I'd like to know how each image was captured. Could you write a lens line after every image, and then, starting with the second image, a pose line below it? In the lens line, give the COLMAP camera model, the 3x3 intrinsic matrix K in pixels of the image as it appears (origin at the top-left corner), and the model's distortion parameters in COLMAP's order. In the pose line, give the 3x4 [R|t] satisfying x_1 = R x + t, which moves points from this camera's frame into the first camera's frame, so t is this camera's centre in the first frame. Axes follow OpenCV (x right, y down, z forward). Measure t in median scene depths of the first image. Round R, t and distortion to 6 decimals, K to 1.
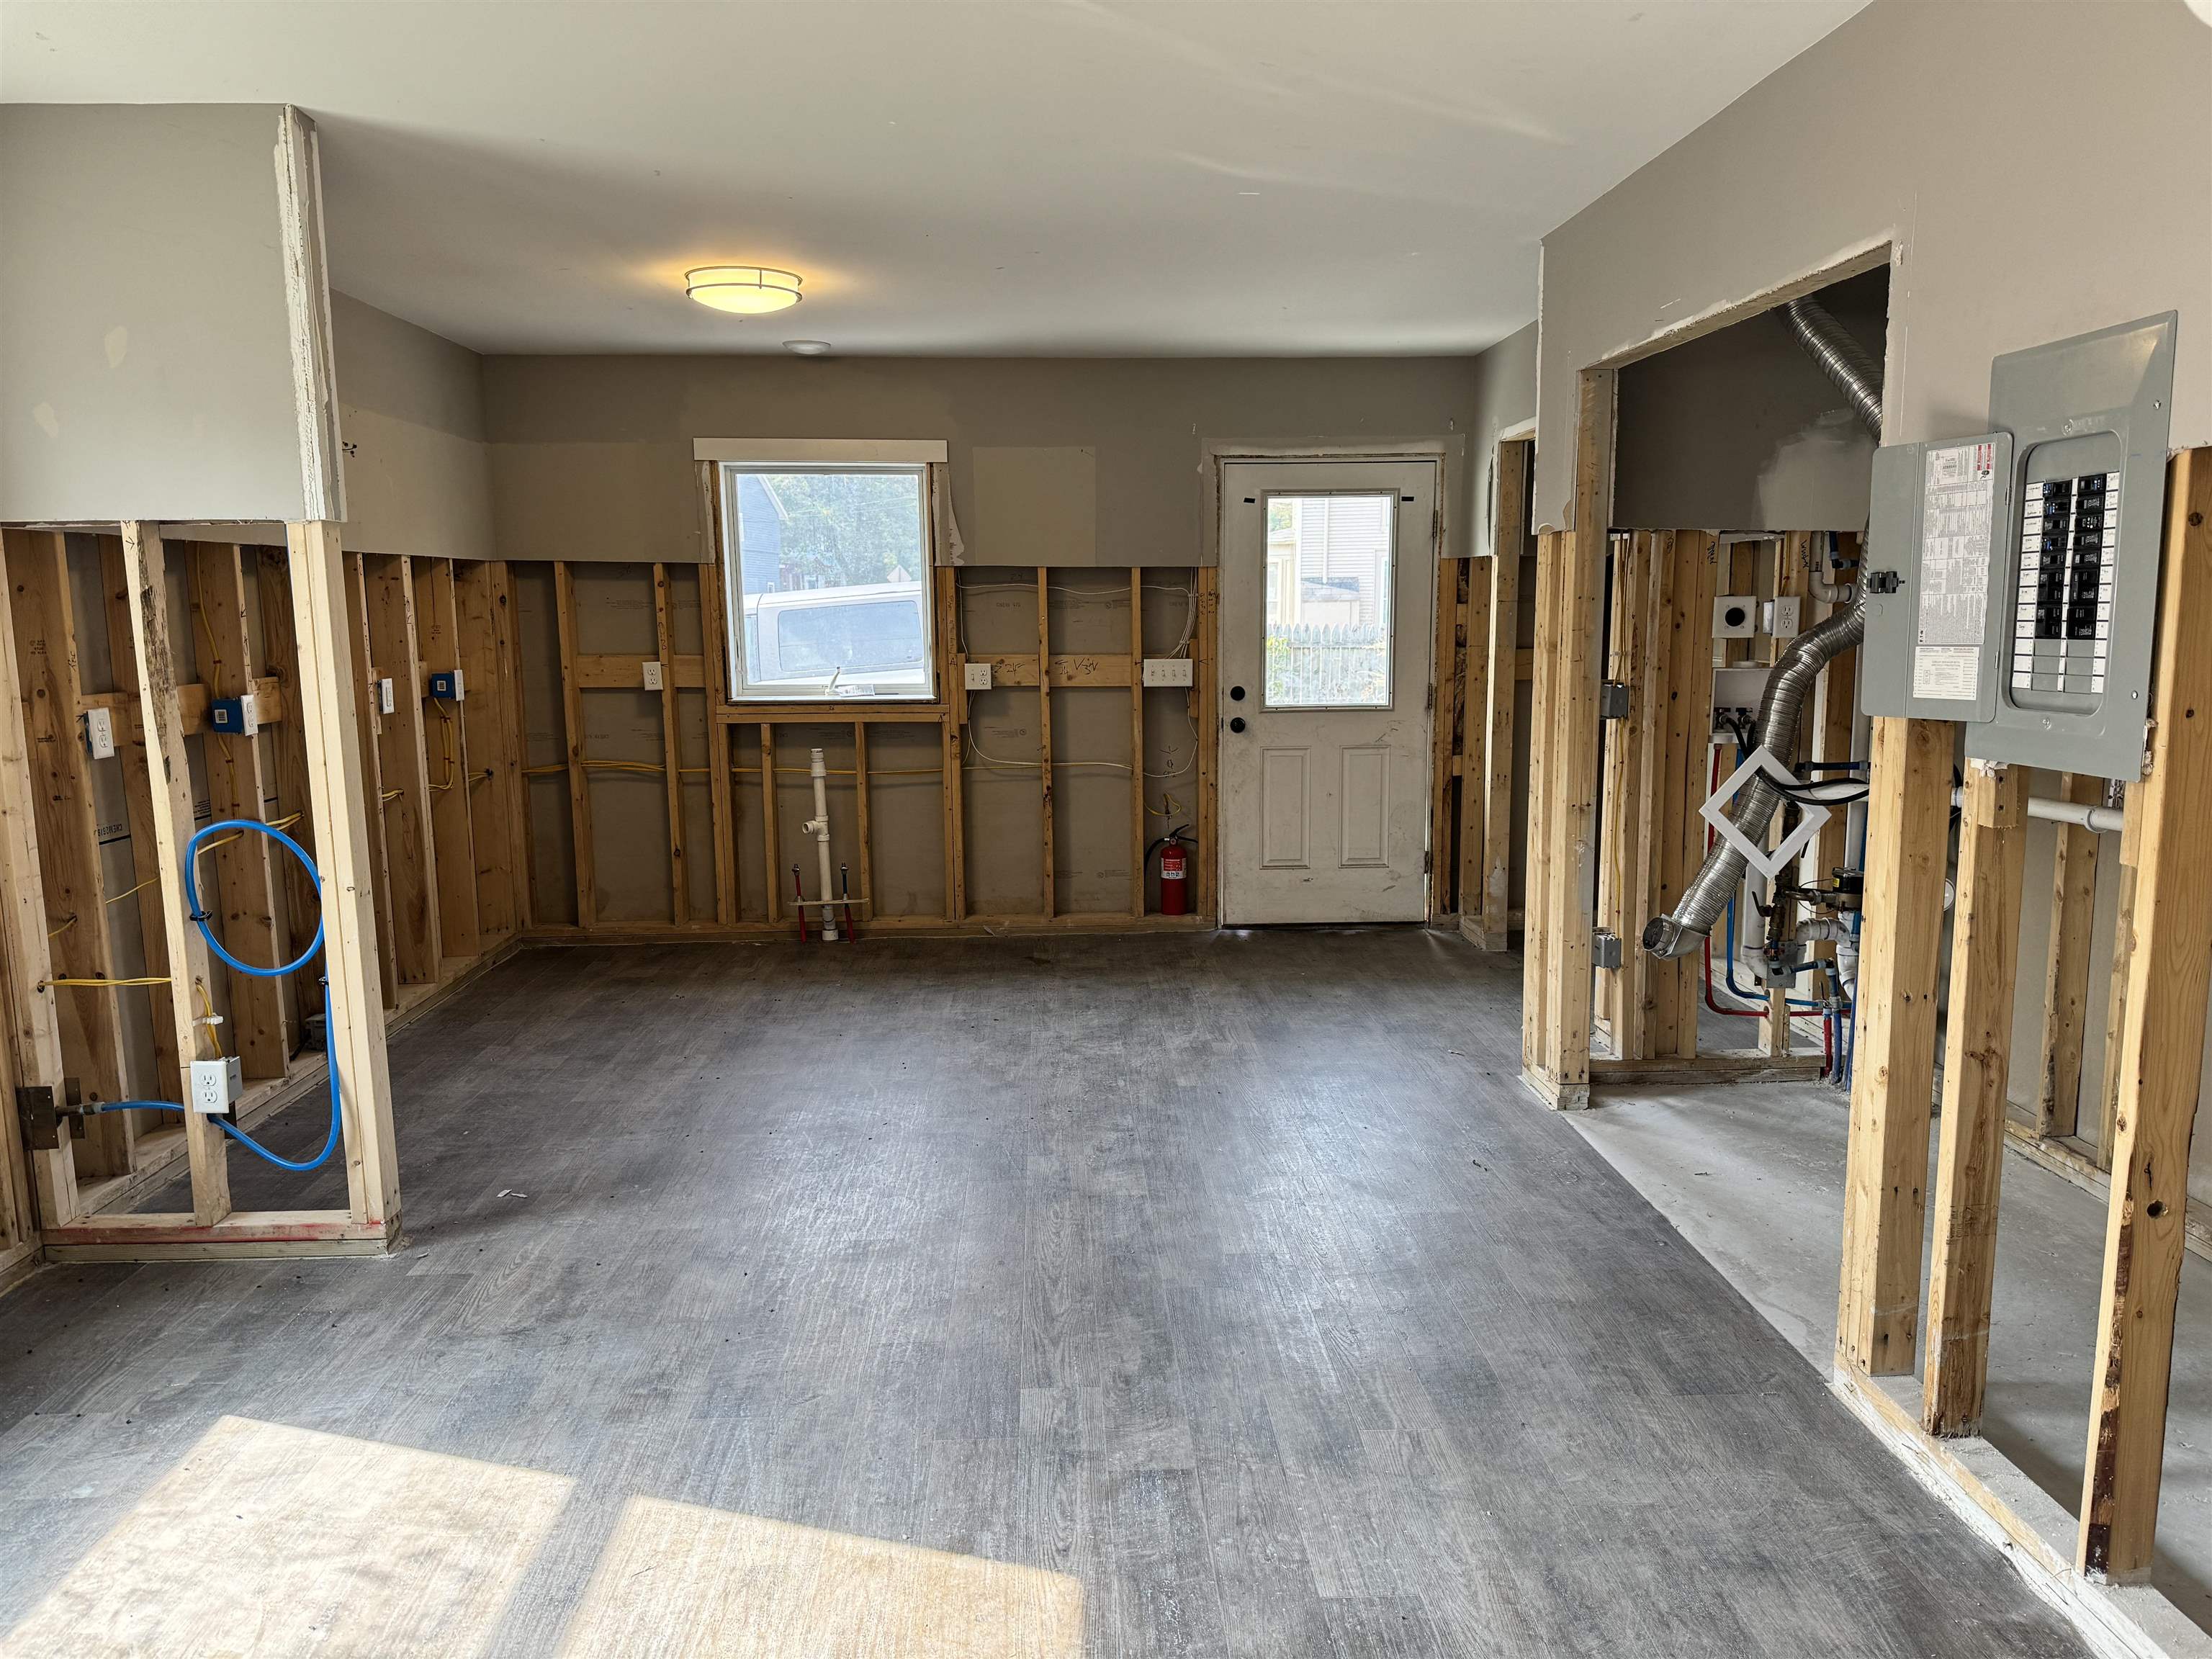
lens RADIAL K [[1540.8, 0, 1106.0], [0, 1540.8, 829.5], [0, 0, 1]] dist [0.164999, -0.268633]
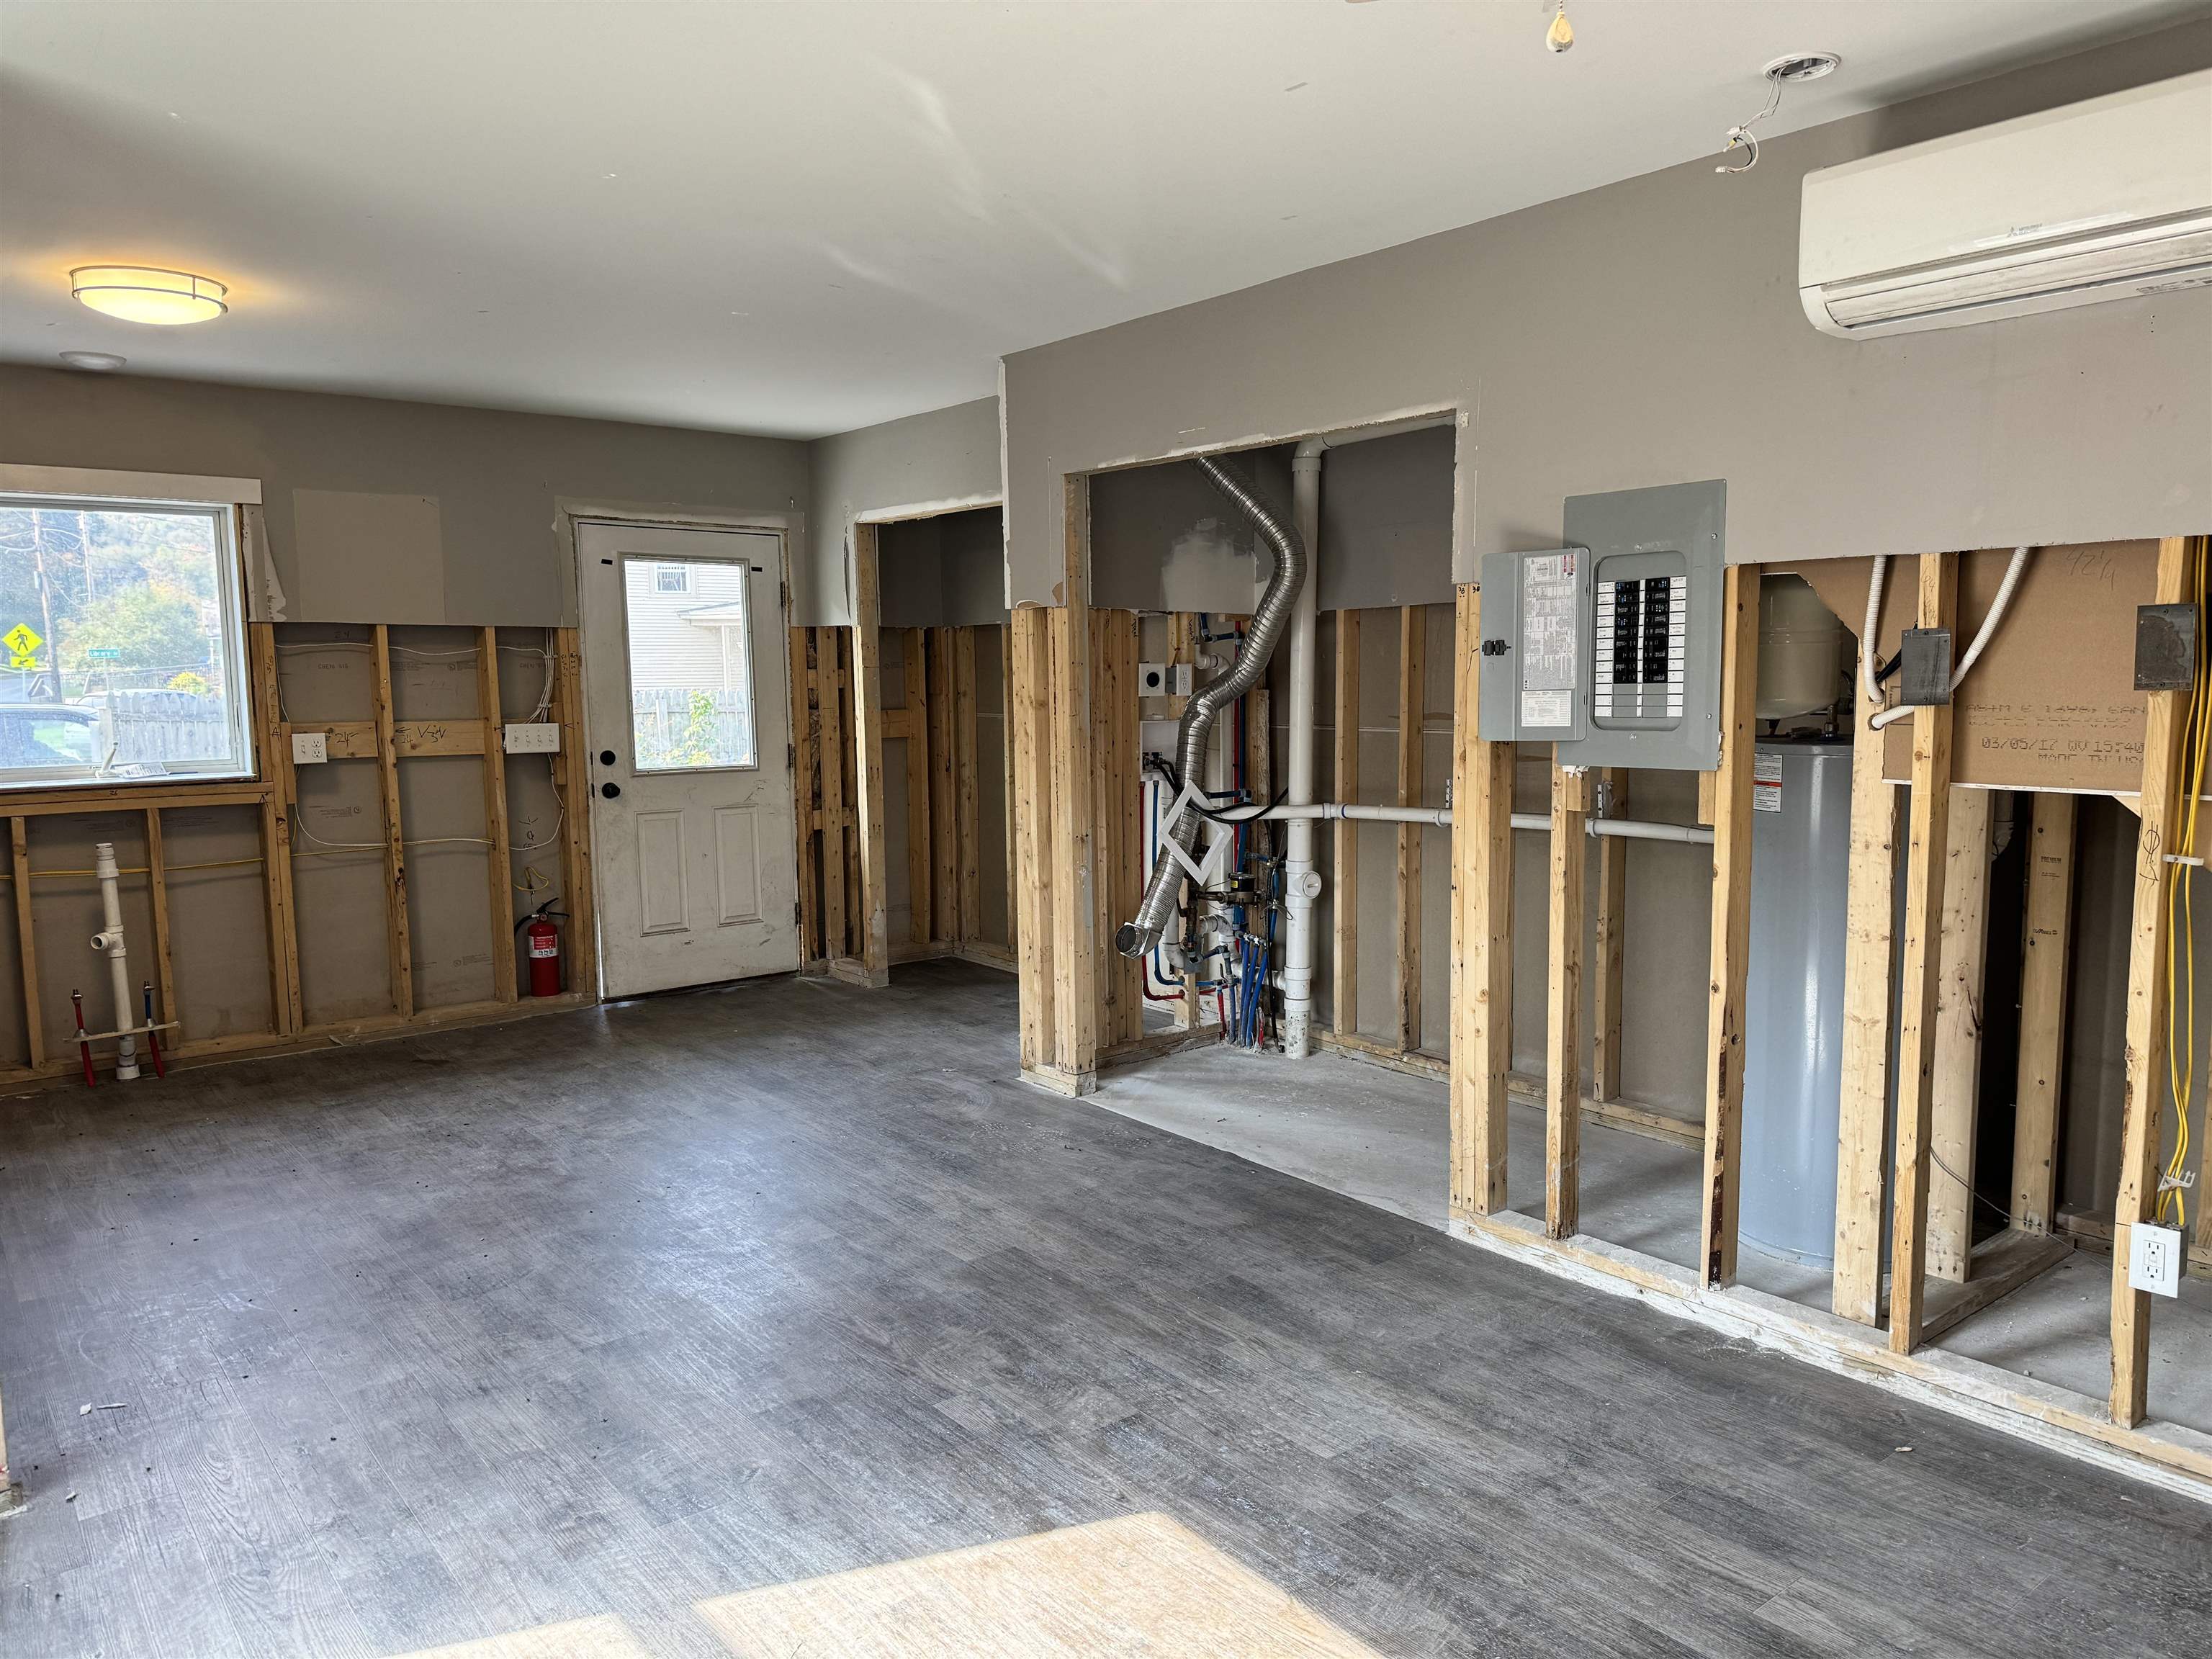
lens RADIAL K [[1540.8, 0, 1106.0], [0, 1540.8, 829.5], [0, 0, 1]] dist [0.164999, -0.268633]
pose [[0.806773, -0.062316, 0.587566, -0.345418], [0.088528, 0.995946, -0.015928, 0.000034], [-0.584191, 0.064867, 0.809020, 0.035794]]
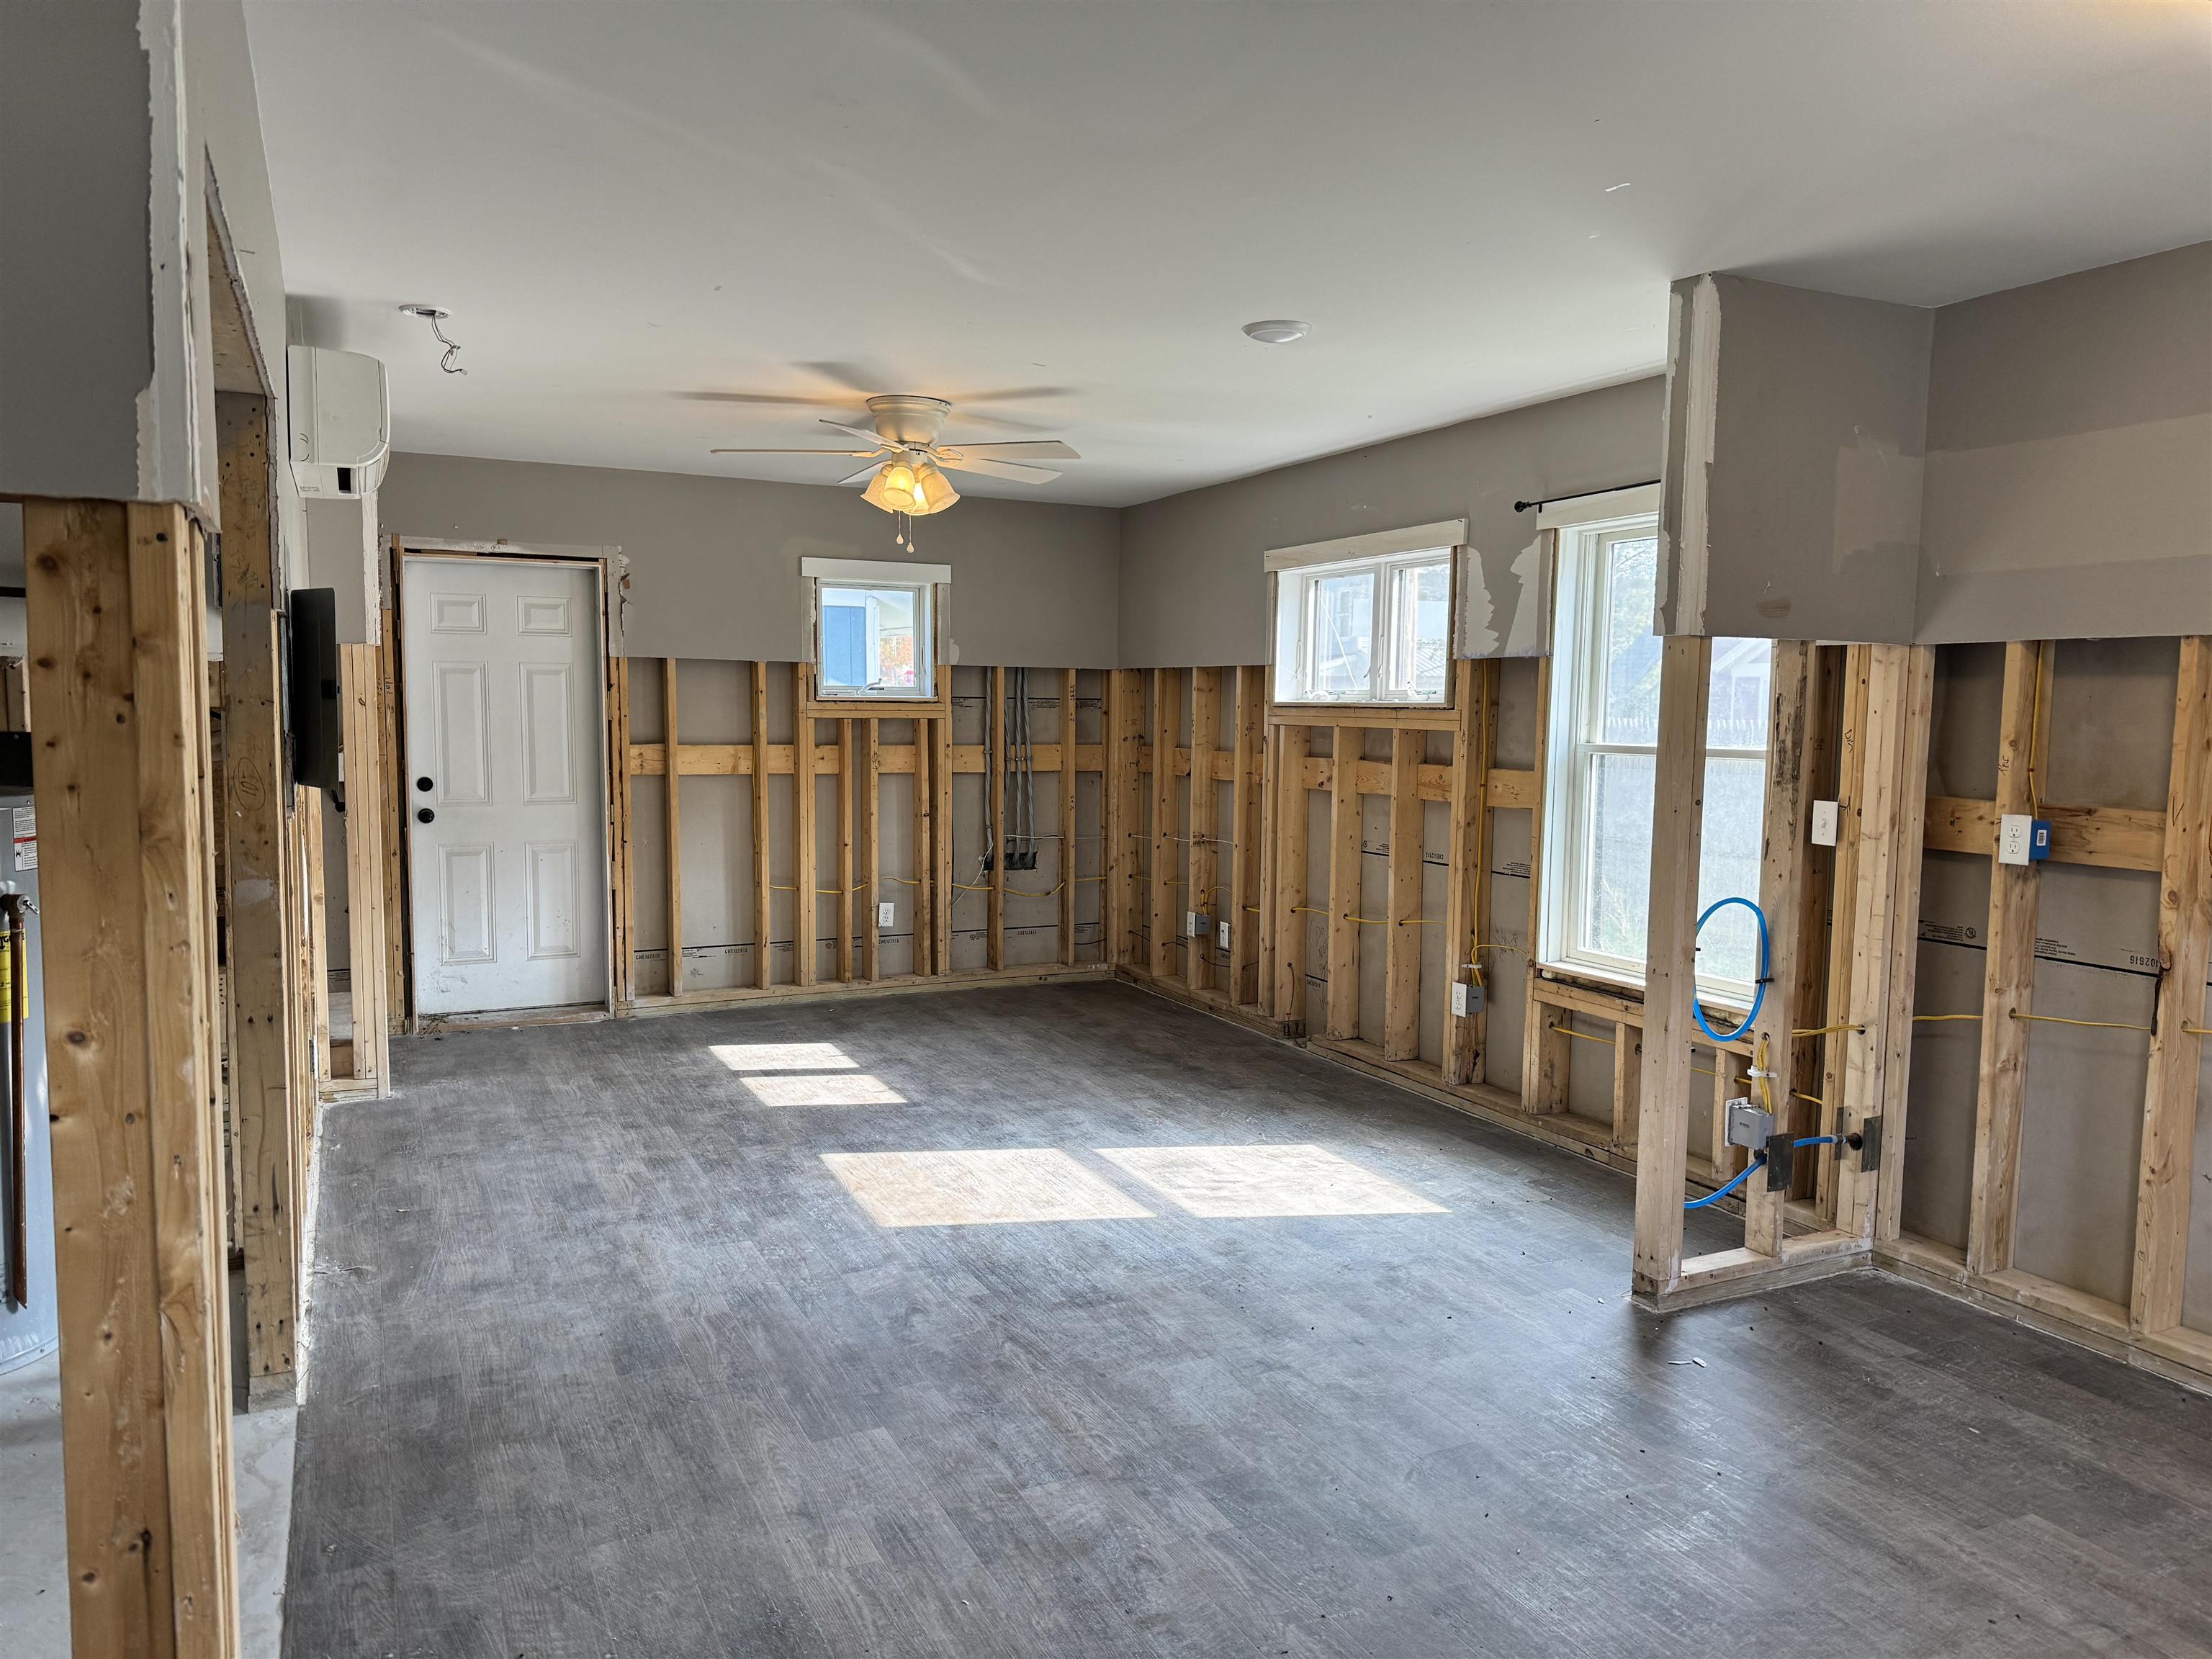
lens RADIAL K [[1540.8, 0, 1106.0], [0, 1540.8, 829.5], [0, 0, 1]] dist [0.164999, -0.268633]
pose [[-0.918816, 0.030700, -0.393490, 0.227310], [-0.060592, 0.974180, 0.217492, -0.199563], [0.390007, 0.223678, -0.893232, 1.330721]]
